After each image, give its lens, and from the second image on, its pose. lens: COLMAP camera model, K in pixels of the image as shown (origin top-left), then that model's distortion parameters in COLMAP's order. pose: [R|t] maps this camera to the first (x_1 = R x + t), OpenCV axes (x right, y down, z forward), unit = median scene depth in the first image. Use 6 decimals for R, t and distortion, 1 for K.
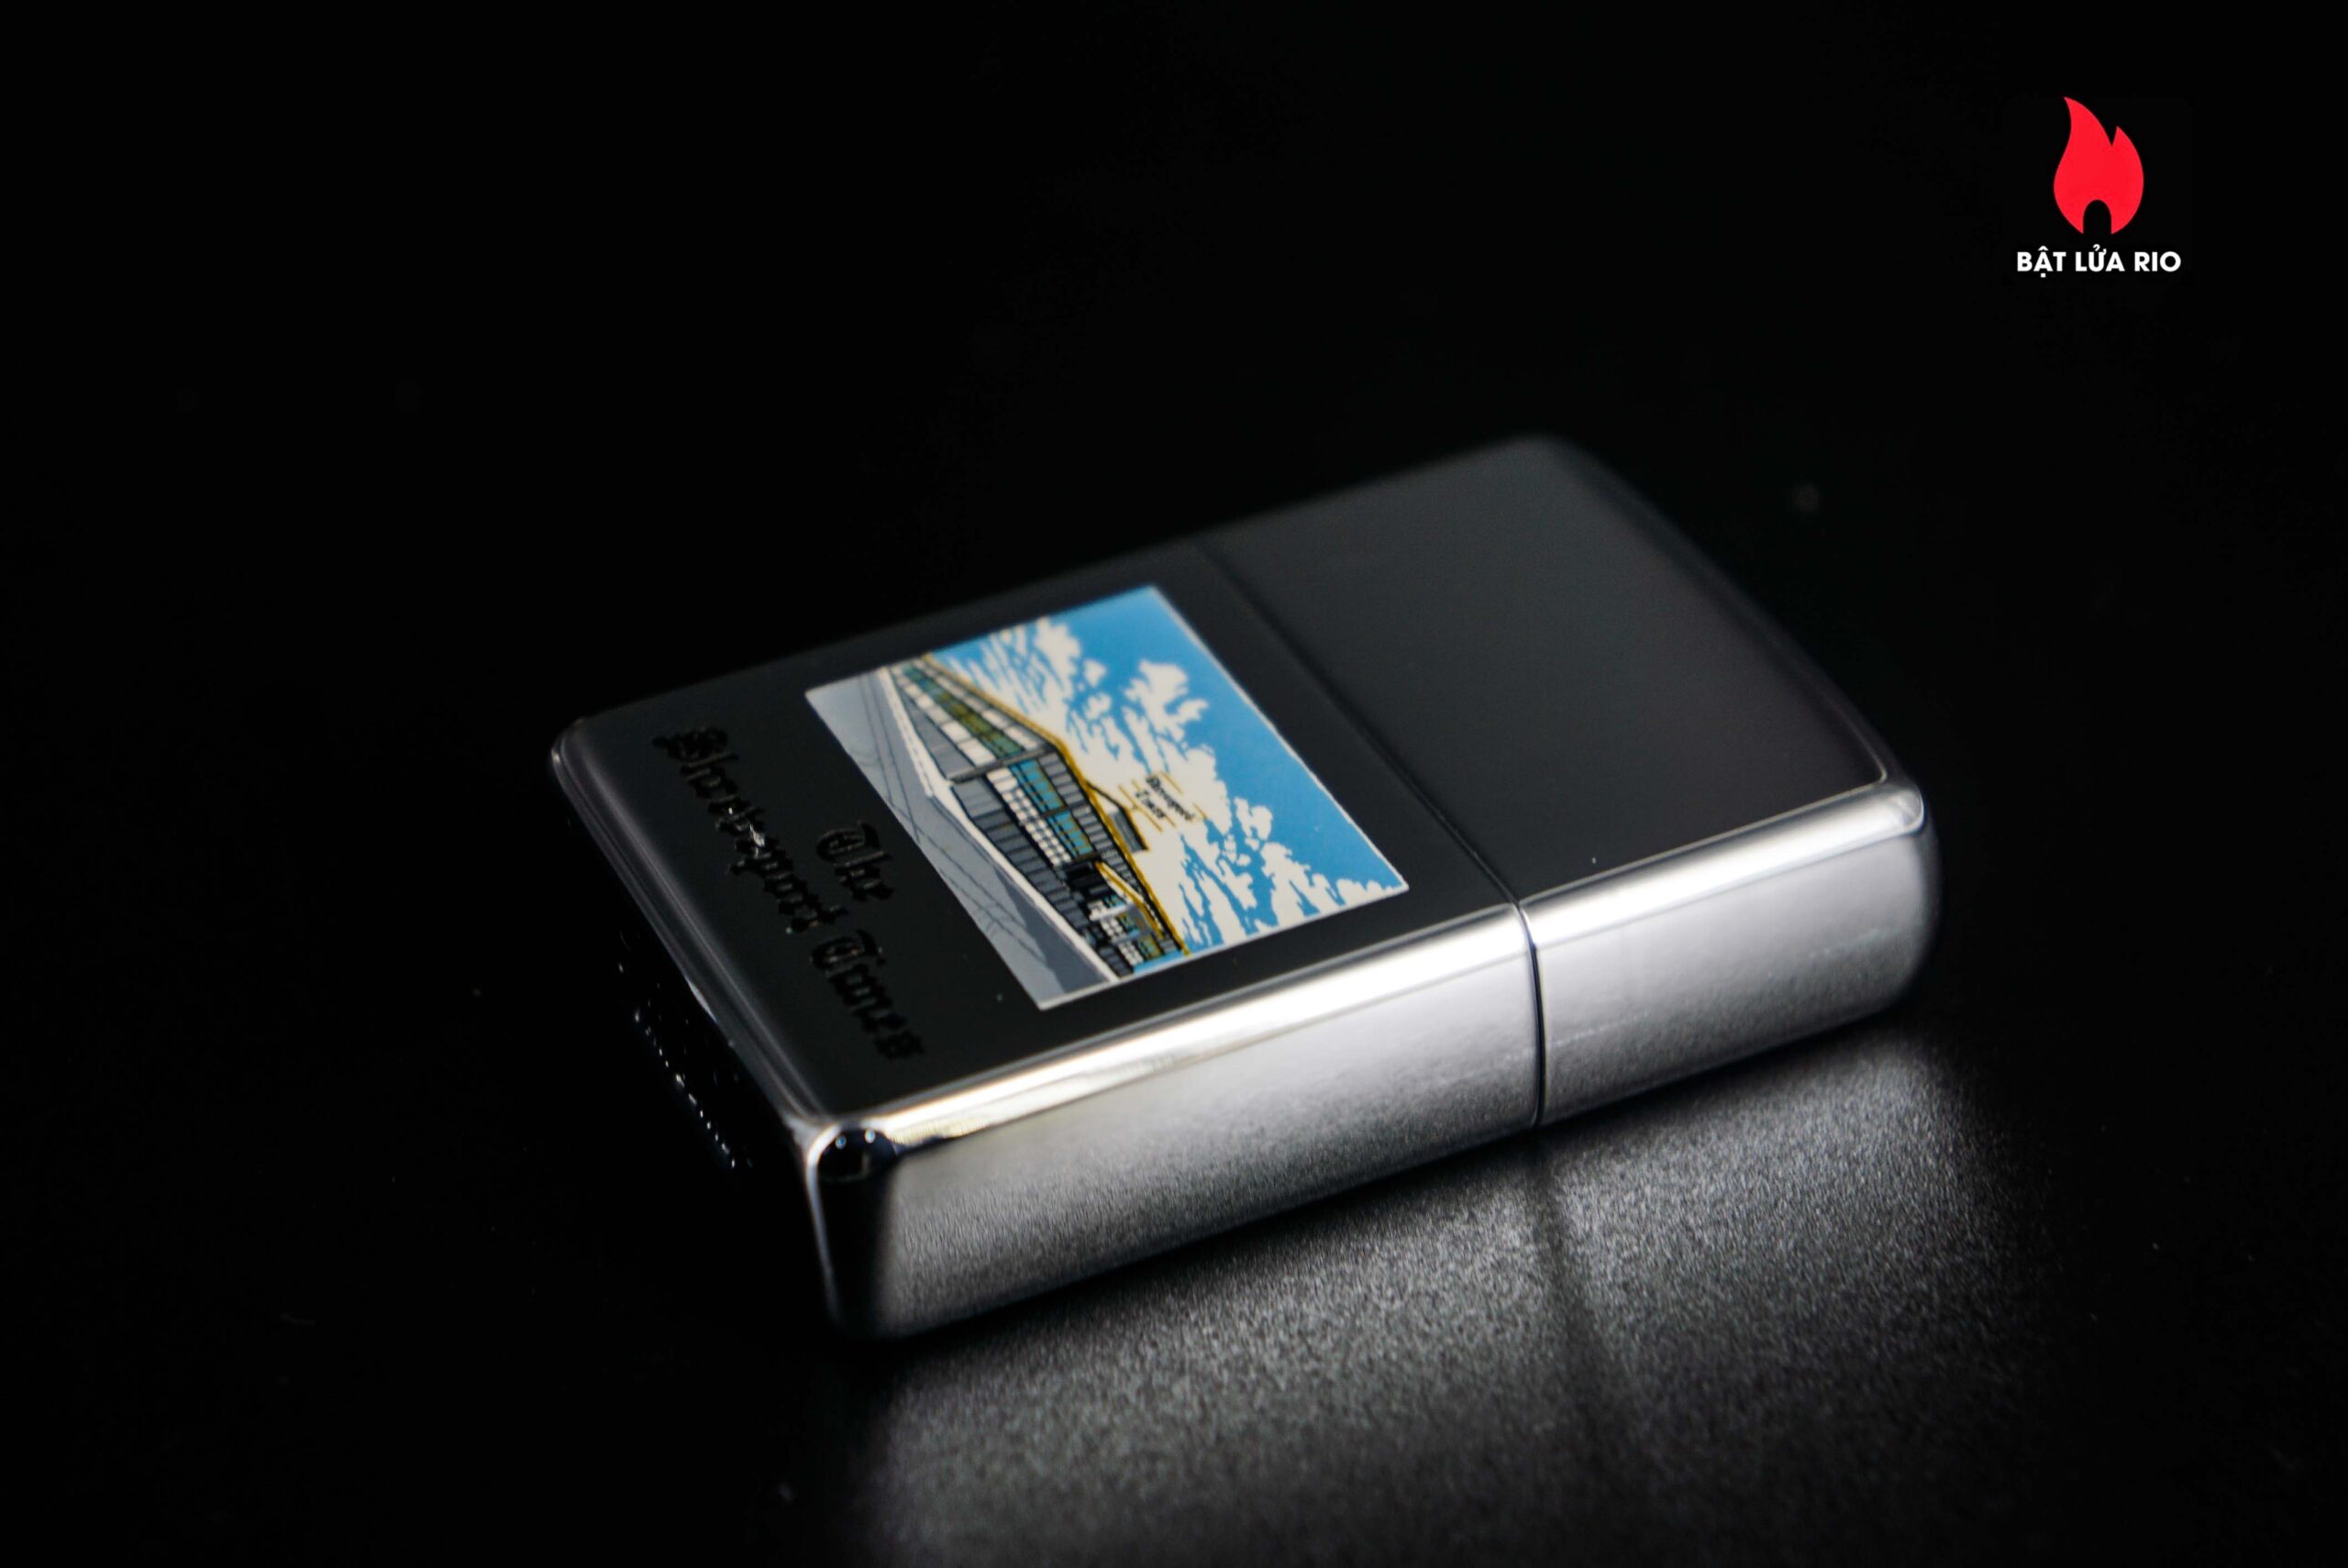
lens RADIAL K [[5689.0, 0, 1174.0], [0, 5689.0, 784.0], [0, 0, 1]] dist [0.310216, -0.075668]
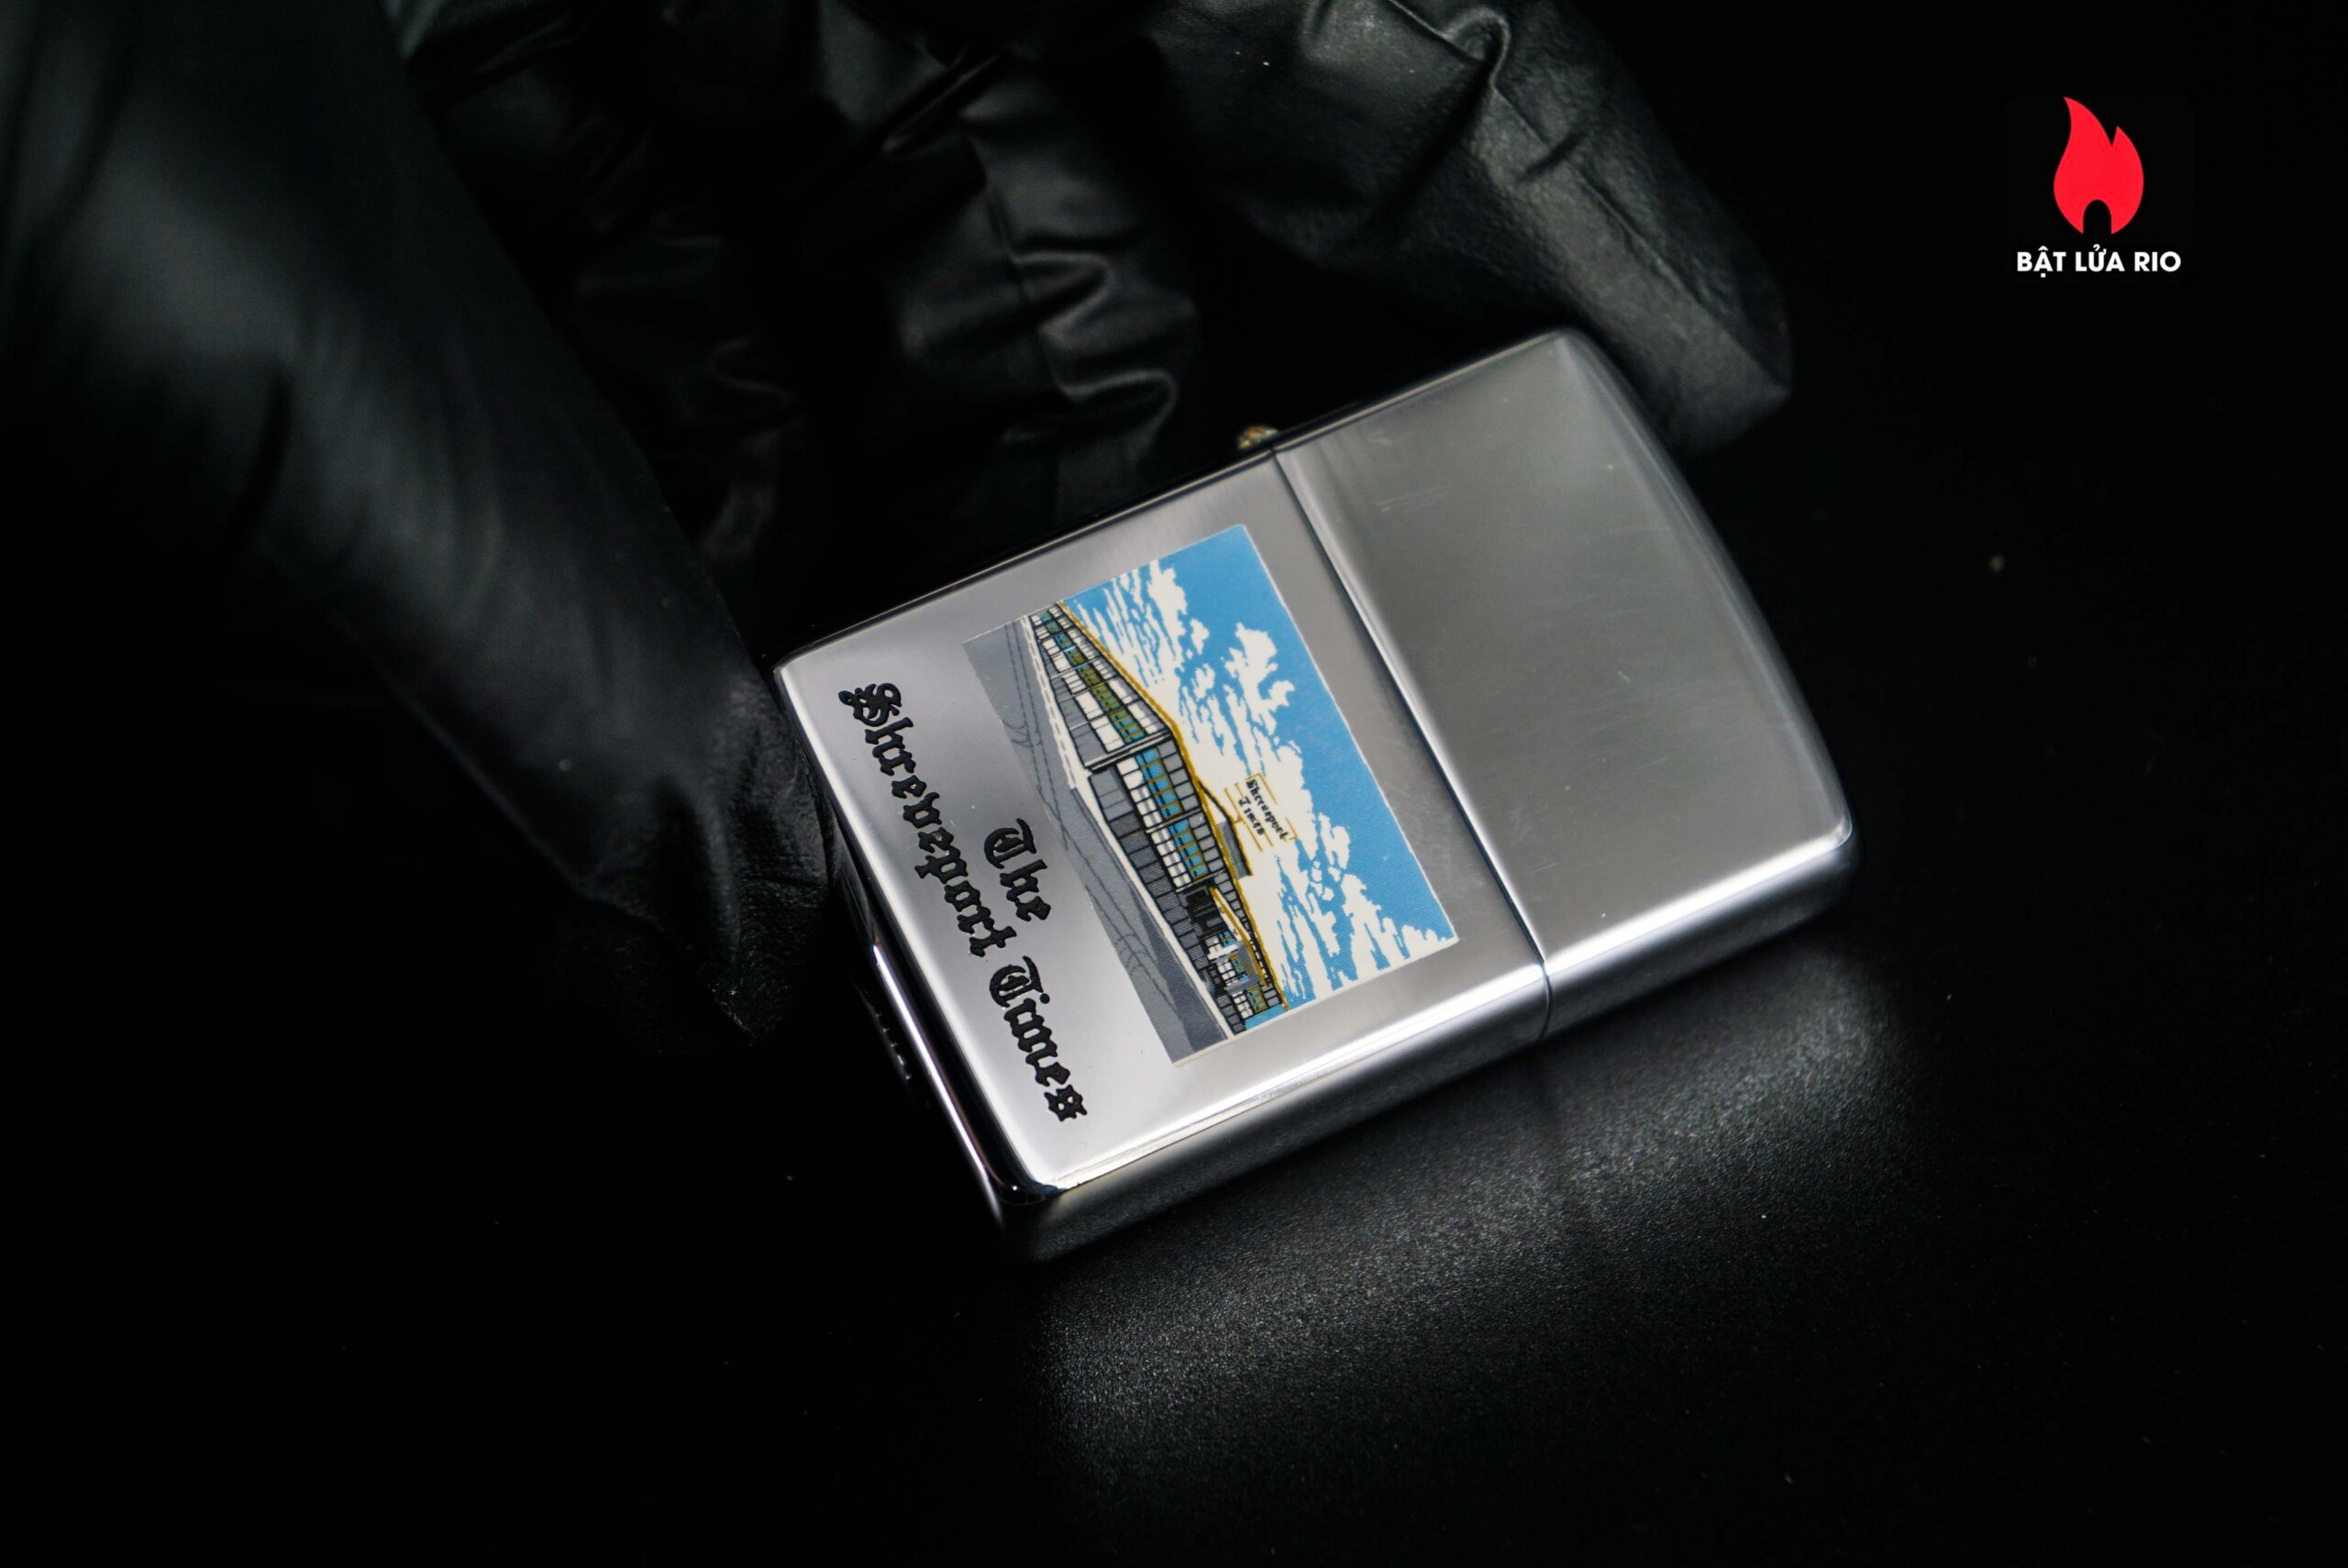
lens RADIAL K [[5689.0, 0, 1174.0], [0, 5689.0, 784.0], [0, 0, 1]] dist [0.310216, -0.075668]
pose [[0.991281, 0.021044, 0.130070, -0.183582], [-0.092328, 0.815214, 0.571754, -0.714537], [-0.094003, -0.578778, 0.810049, -0.003189]]
